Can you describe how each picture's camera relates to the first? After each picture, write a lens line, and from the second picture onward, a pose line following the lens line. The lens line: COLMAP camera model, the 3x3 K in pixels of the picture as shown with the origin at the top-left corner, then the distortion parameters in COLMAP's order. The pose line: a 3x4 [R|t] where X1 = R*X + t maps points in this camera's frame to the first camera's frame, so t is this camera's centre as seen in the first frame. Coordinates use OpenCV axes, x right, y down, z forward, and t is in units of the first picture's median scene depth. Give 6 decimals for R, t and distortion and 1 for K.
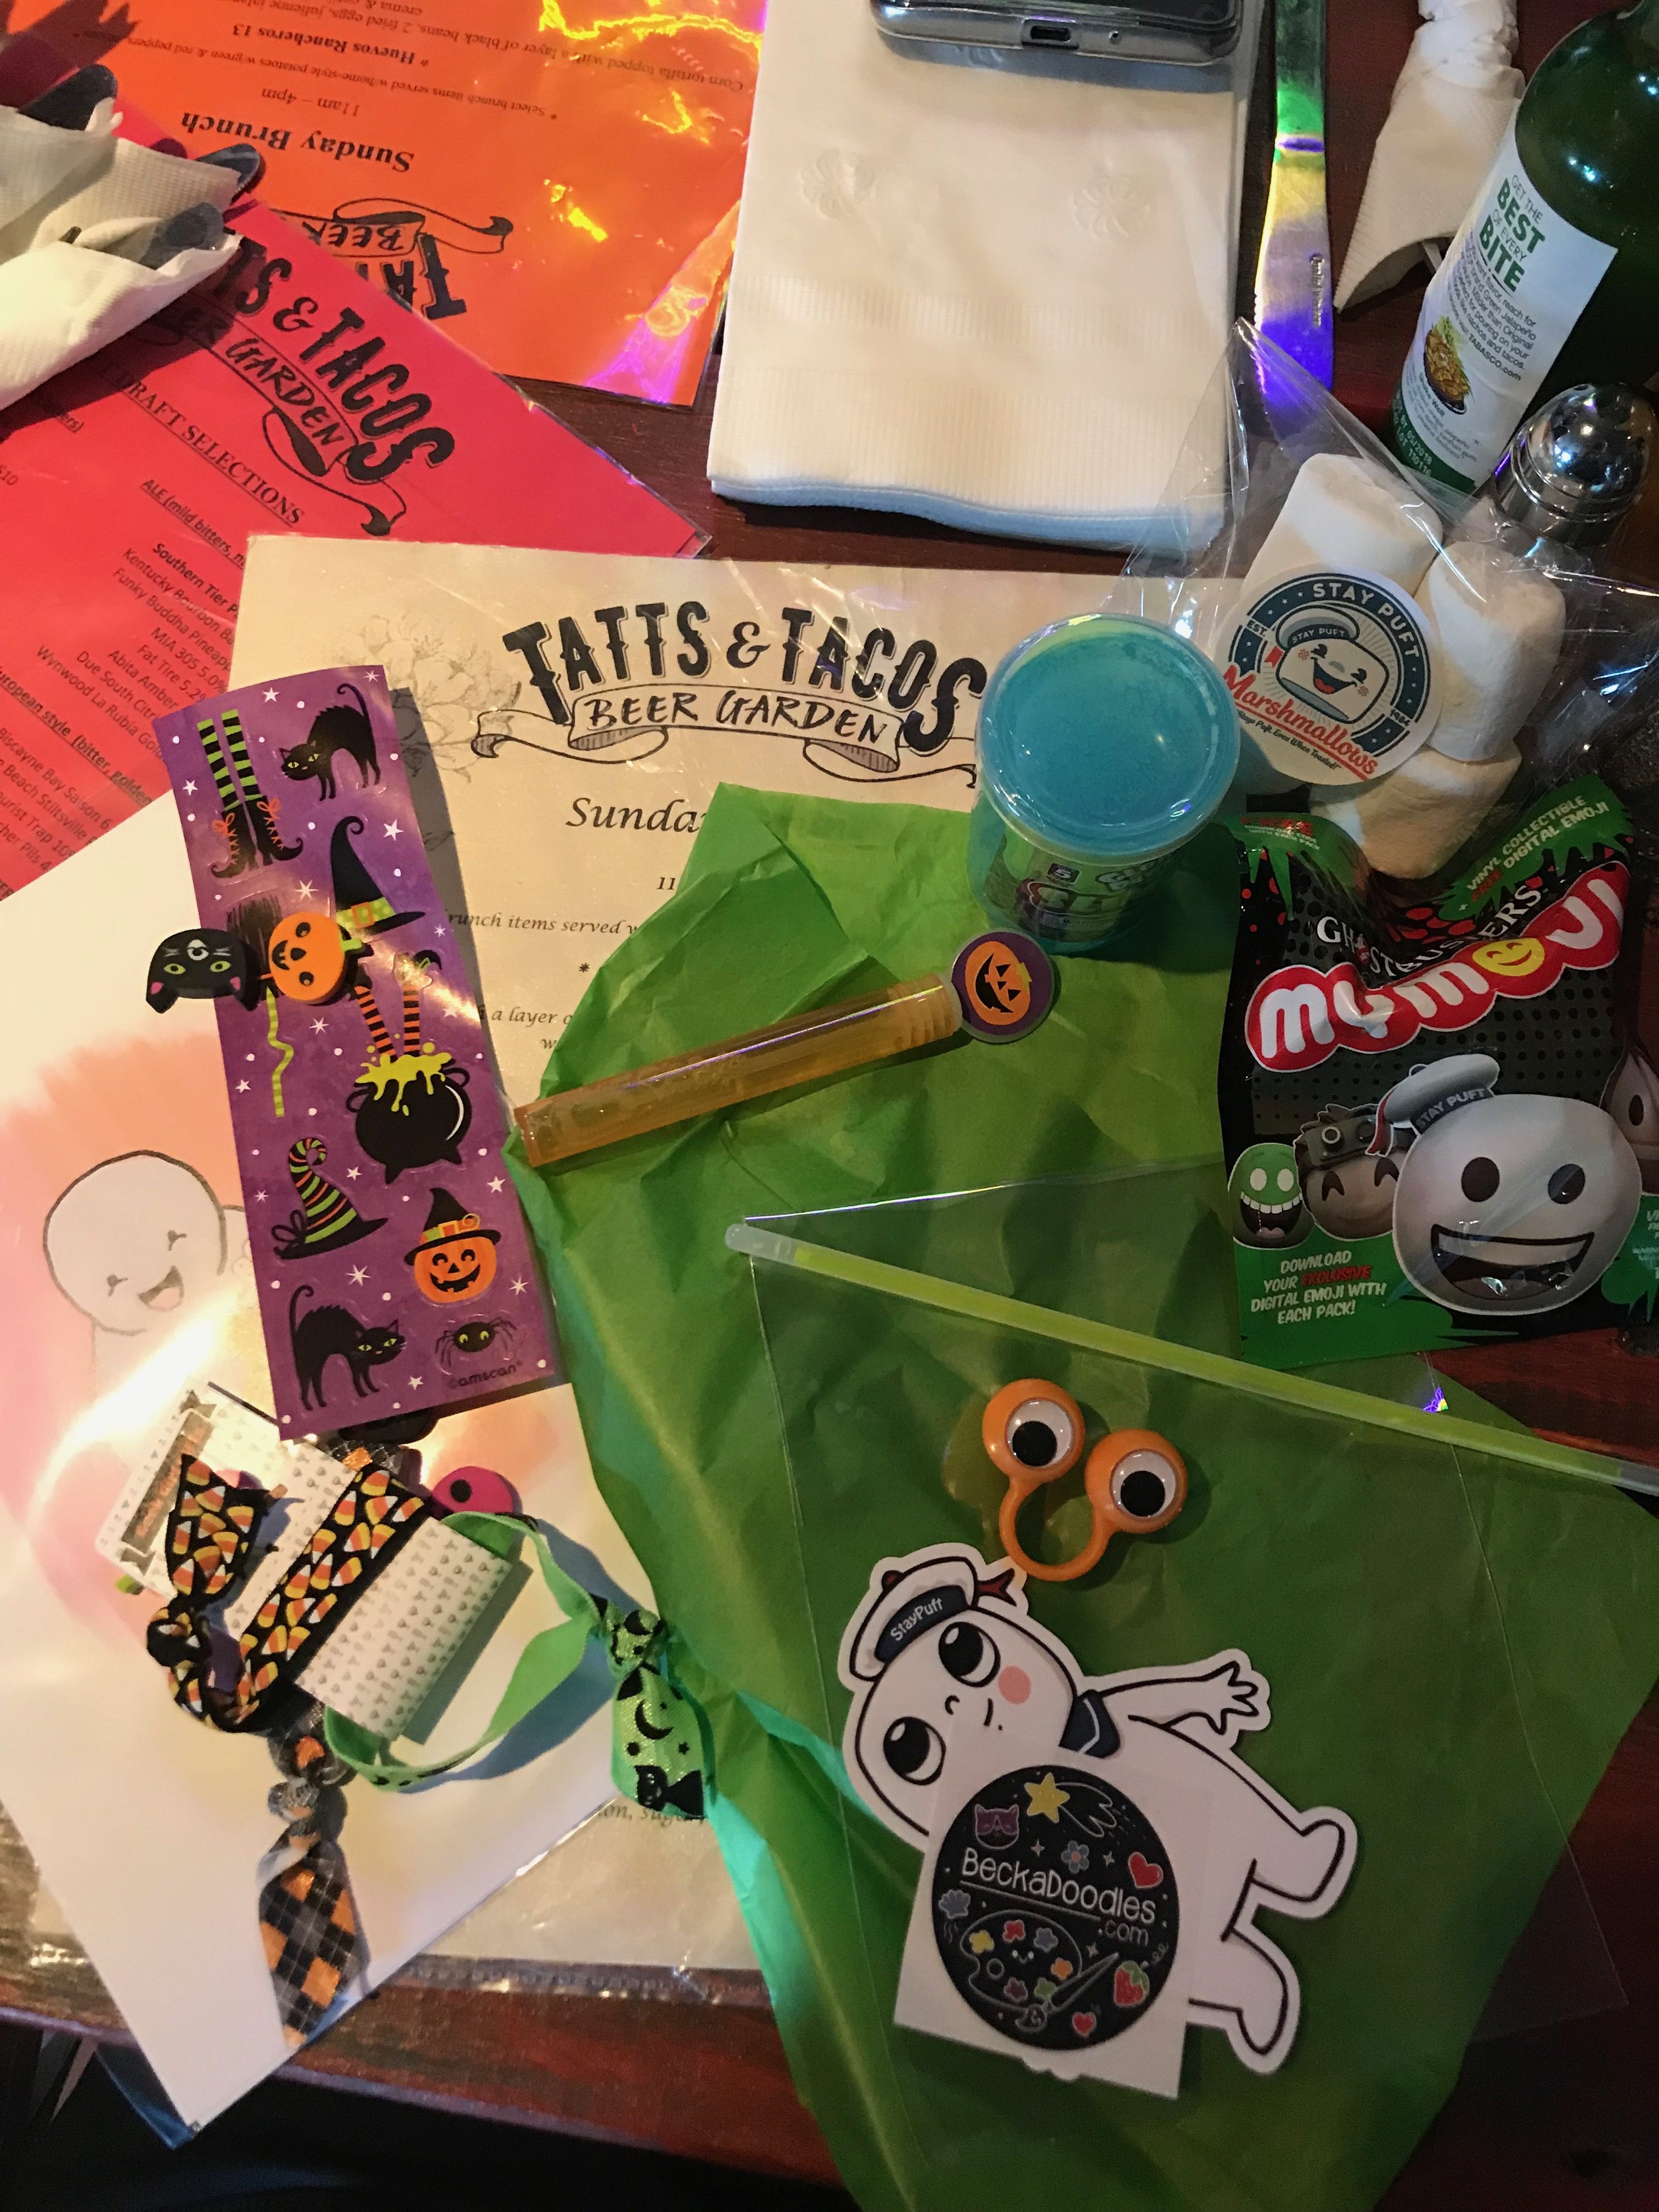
lens RADIAL K [[1739.8, 0, 829.5], [0, 1739.8, 1106.0], [0, 0, 1]] dist [0.010394, -0.008653]
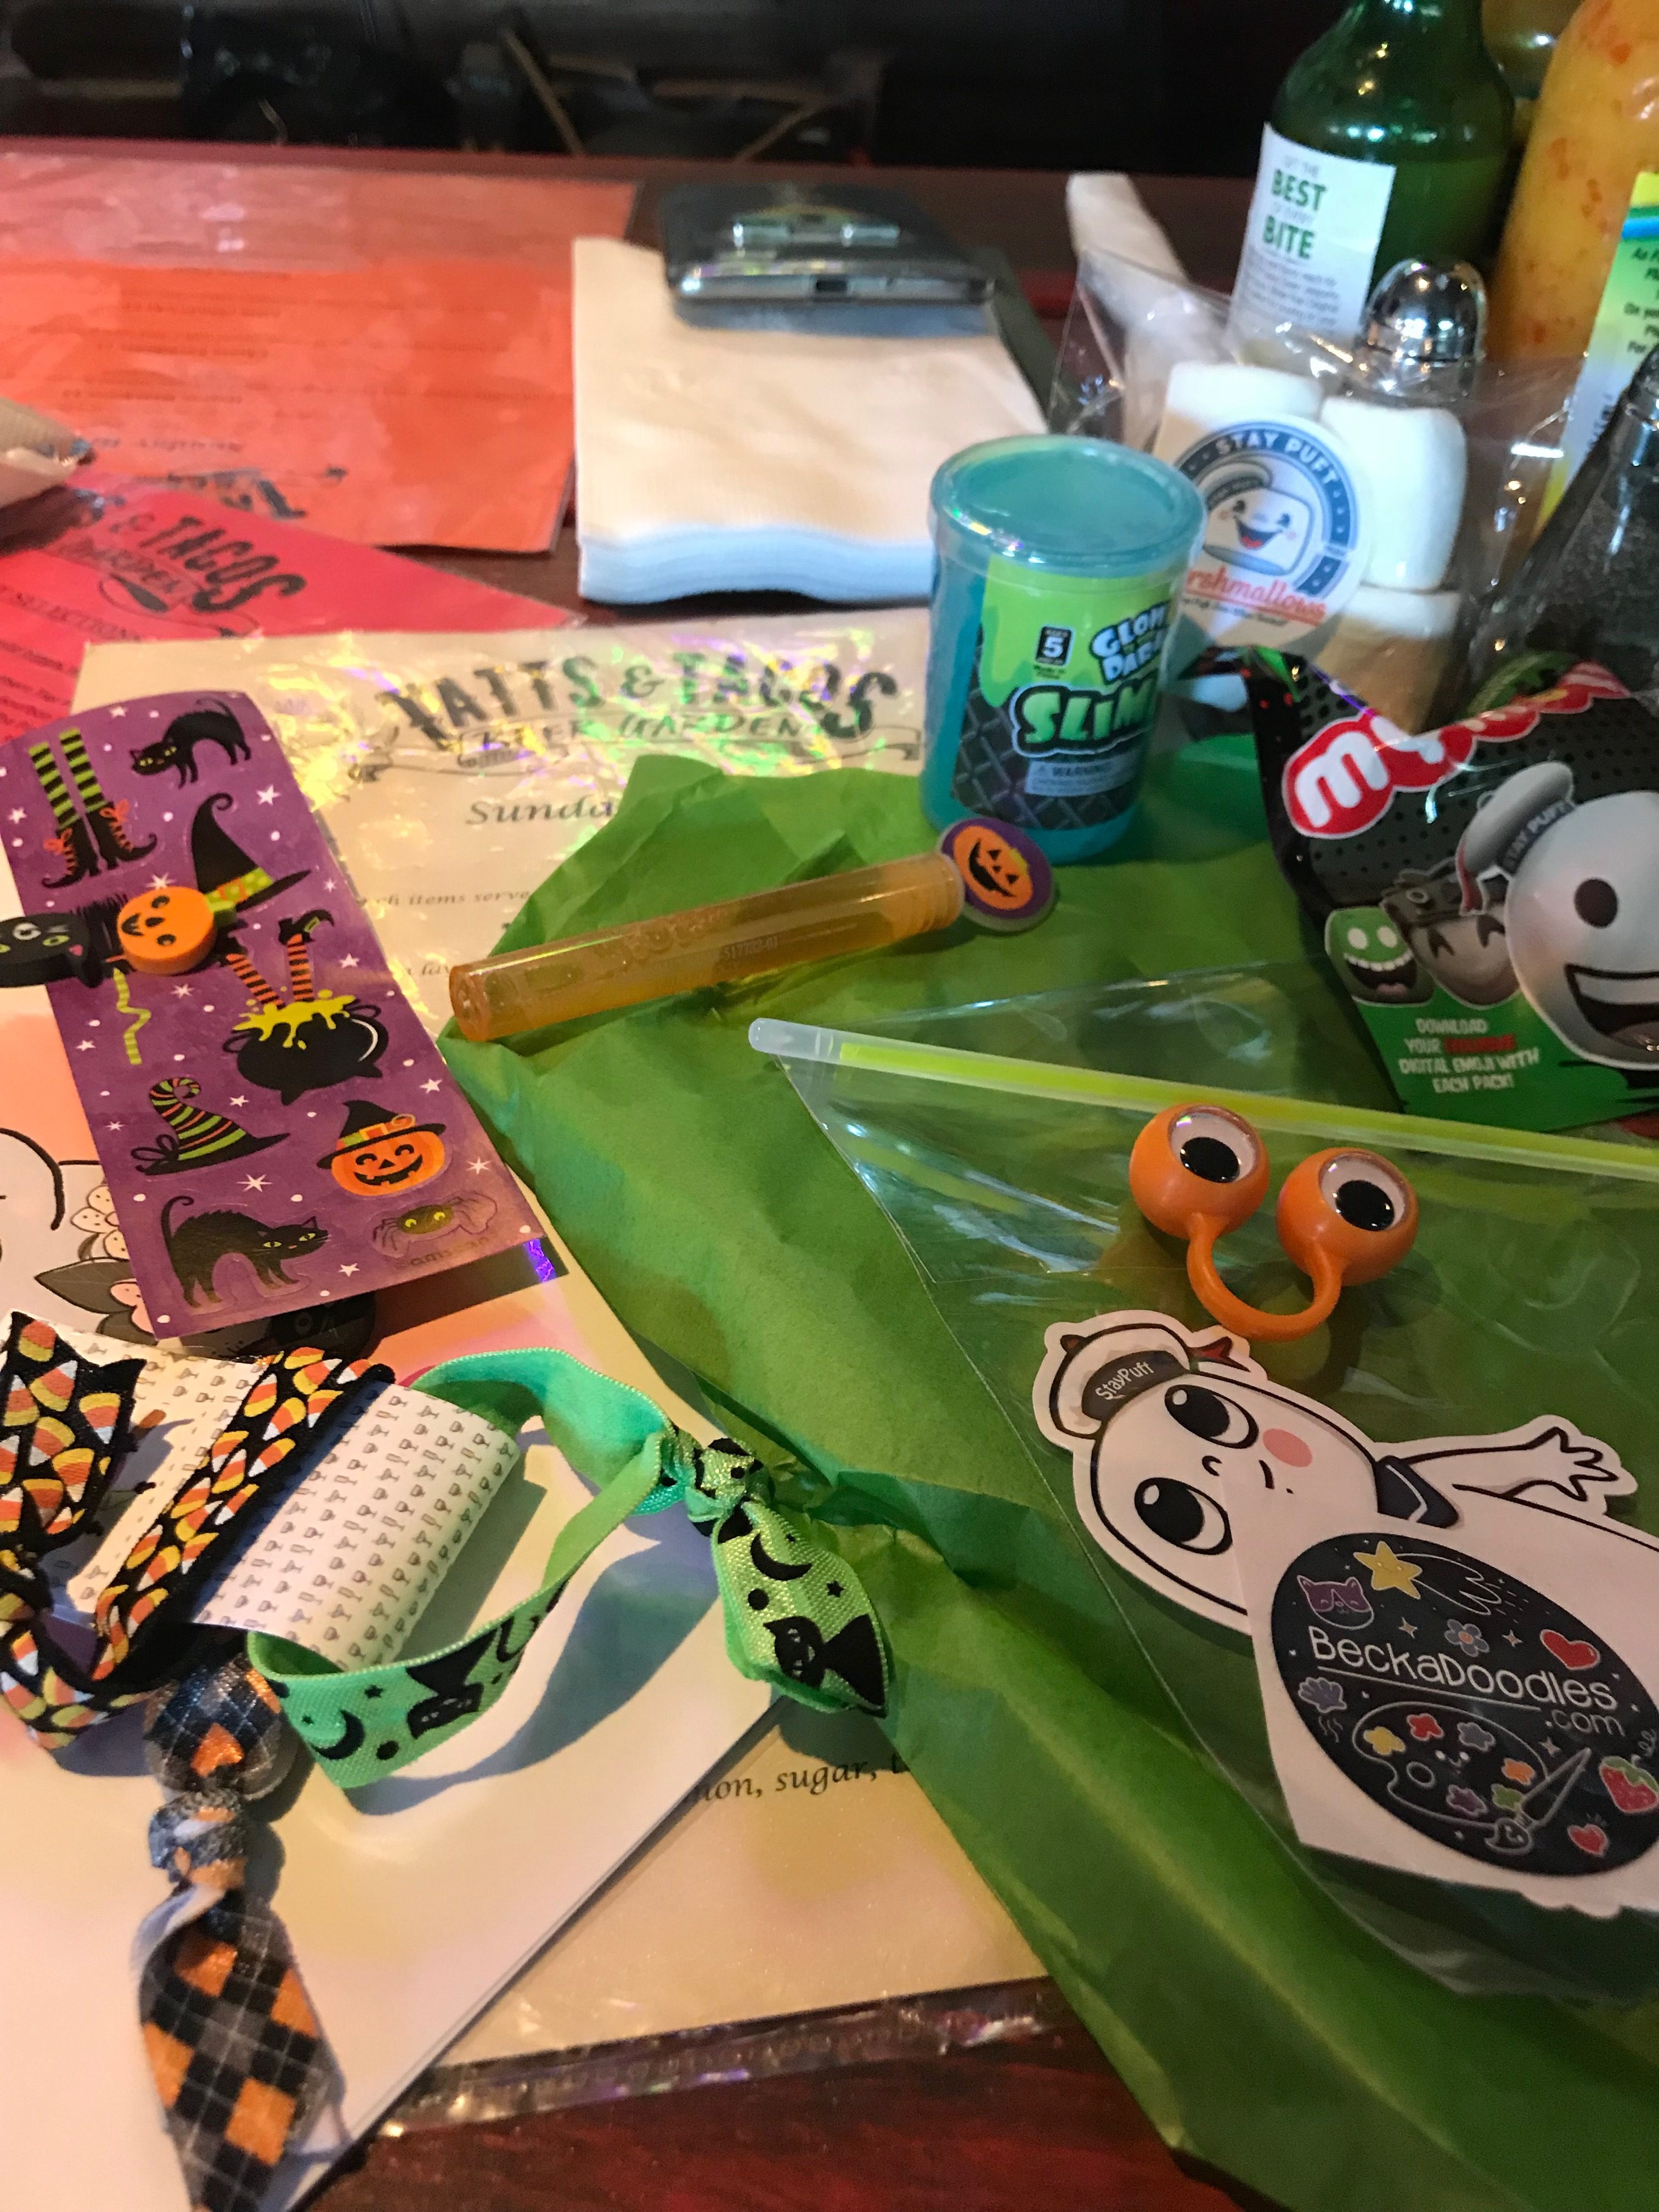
lens RADIAL K [[1803.5, 0, 831.5], [0, 1803.5, 1100.2], [0, 0, 1]] dist [-0.021523, 0.039042]
pose [[0.978696, -0.116846, 0.168820, -0.157455], [0.185391, 0.856272, -0.482109, 0.478216], [-0.088224, 0.503136, 0.859692, 0.311052]]
